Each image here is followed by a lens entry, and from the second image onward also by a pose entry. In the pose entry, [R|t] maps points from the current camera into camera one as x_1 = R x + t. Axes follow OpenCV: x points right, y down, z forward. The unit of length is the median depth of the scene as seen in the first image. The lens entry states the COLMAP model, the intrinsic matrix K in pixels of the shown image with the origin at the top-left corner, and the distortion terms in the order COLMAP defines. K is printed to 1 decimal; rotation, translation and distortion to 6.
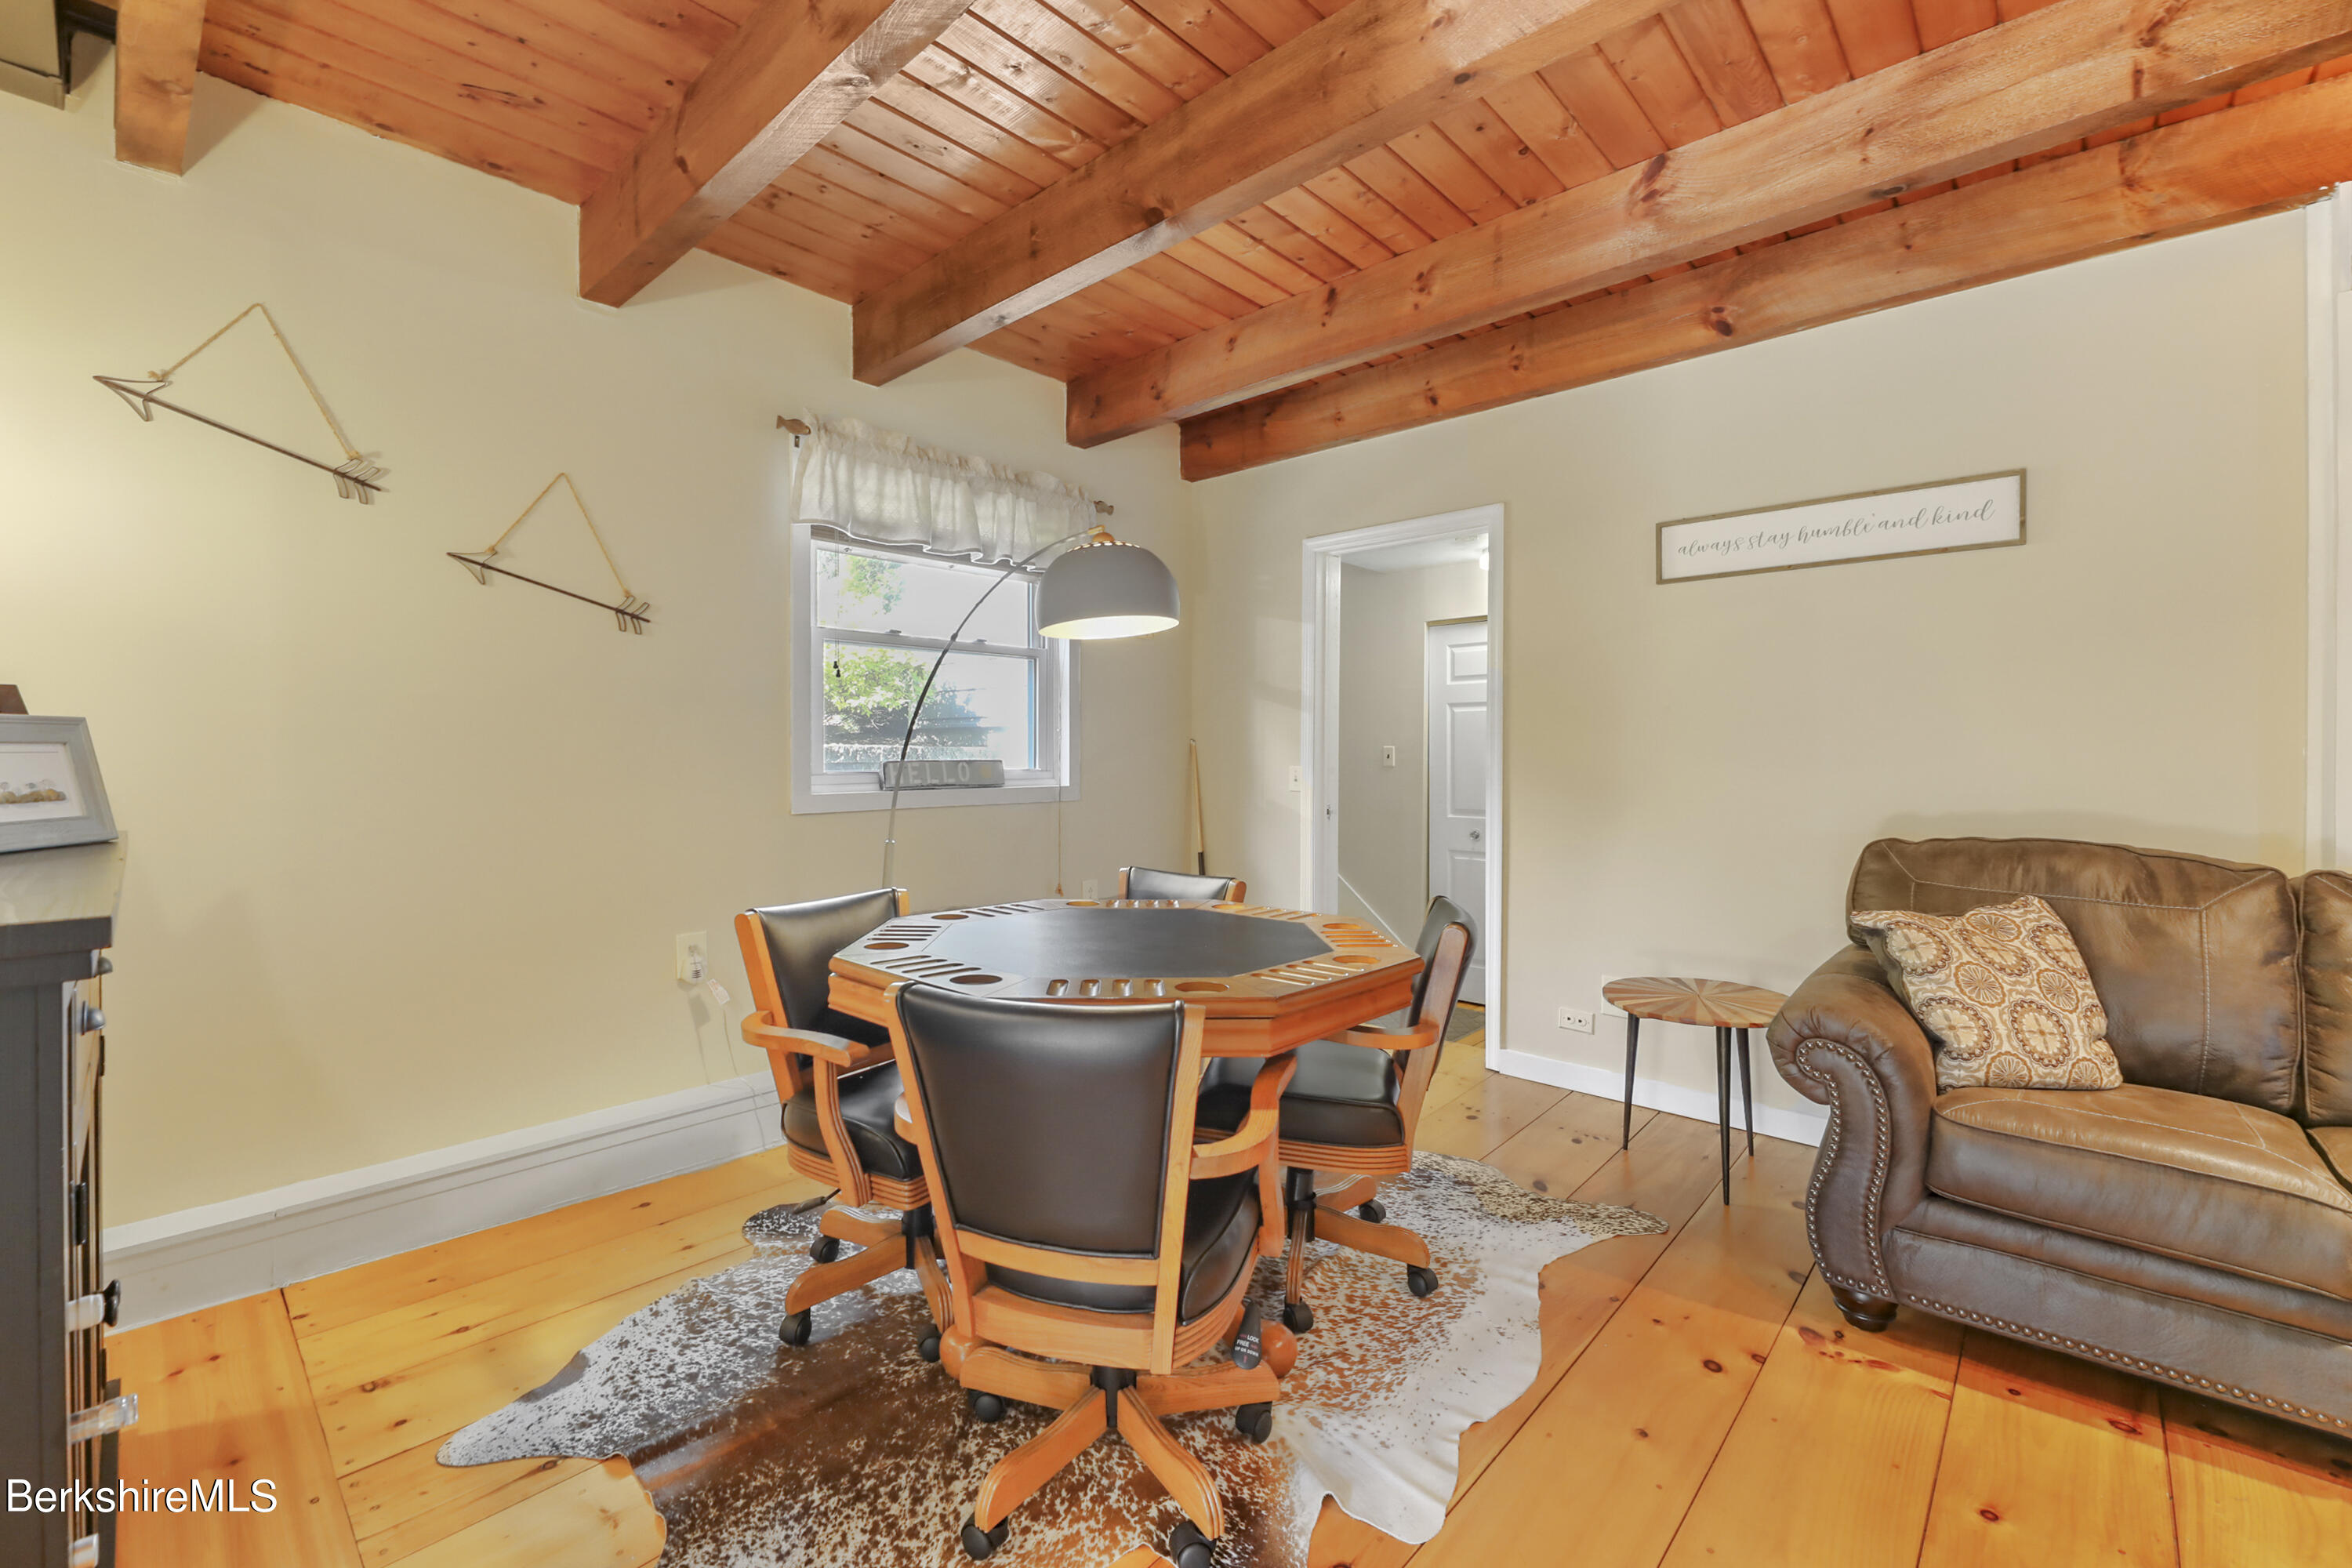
lens RADIAL K [[980.6, 0, 1168.3], [0, 980.6, 744.2], [0, 0, 1]] dist [0.001600, -0.000315]
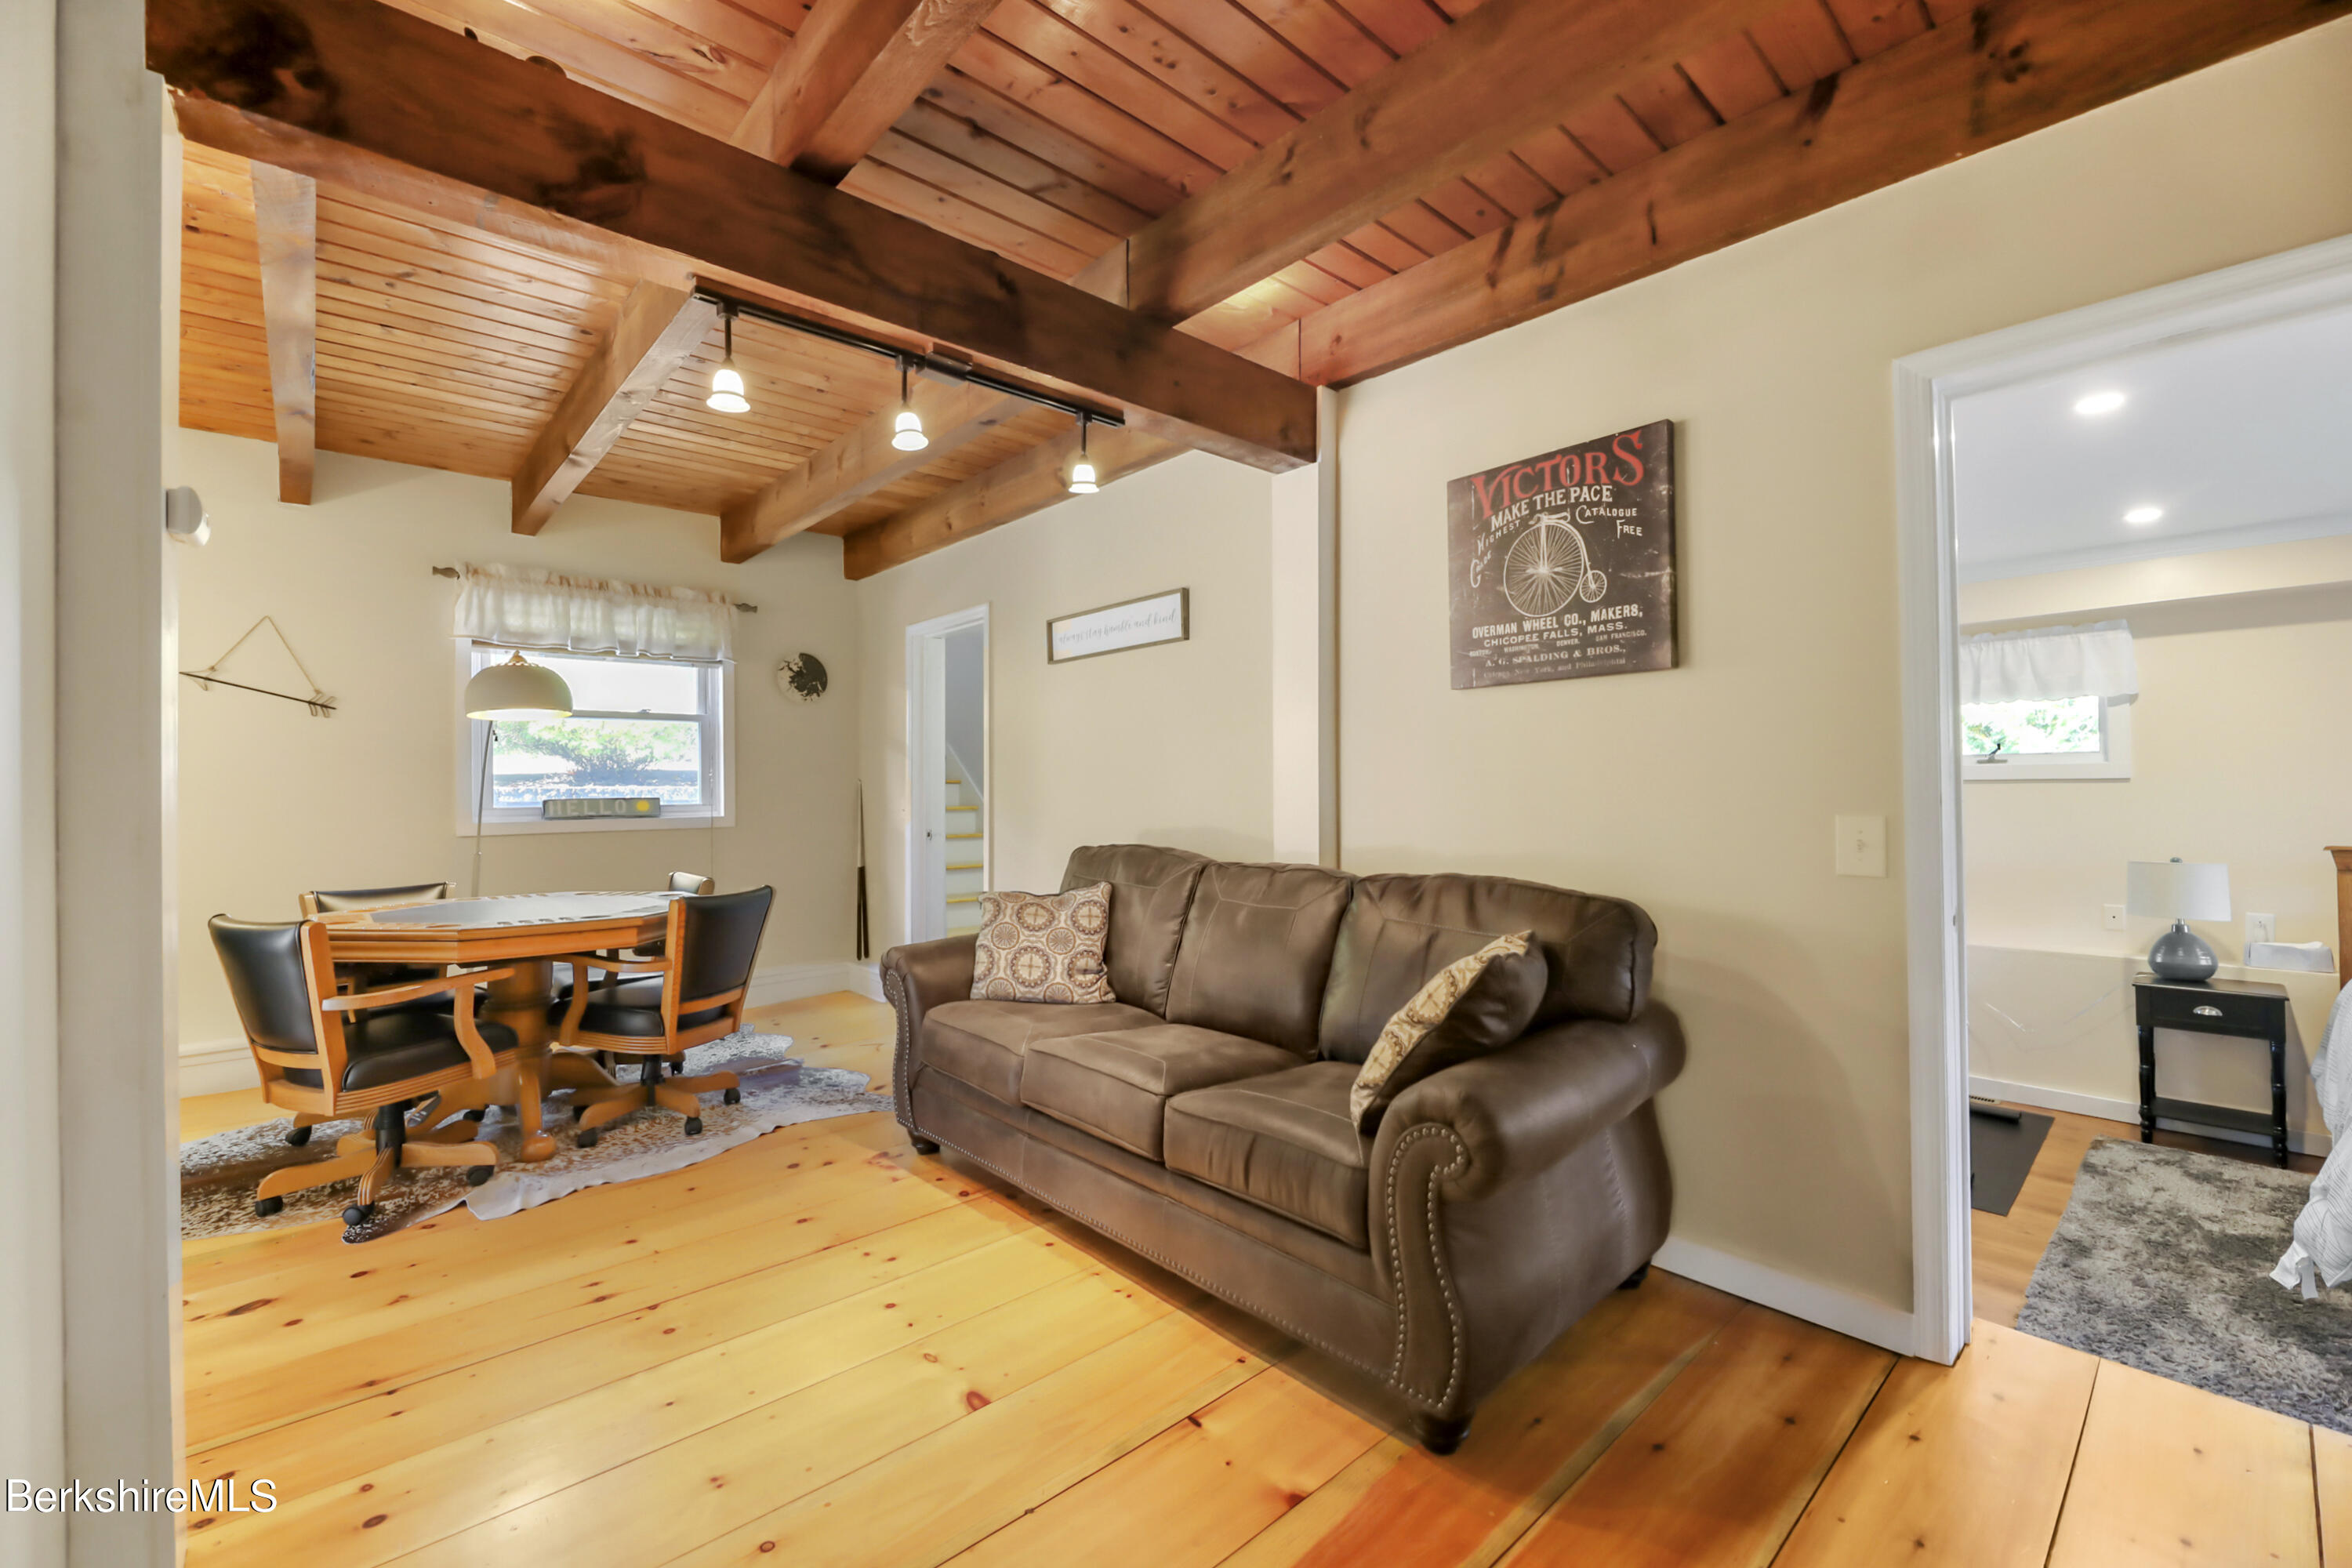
lens RADIAL K [[949.3, 0, 1160.5], [0, 949.3, 770.3], [0, 0, 1]] dist [0.002651, -0.003975]
pose [[0.995993, -0.012559, -0.088547, 0.800979], [0.011801, 0.999889, -0.009079, -0.001480], [0.088651, 0.007998, 0.996031, -0.319131]]
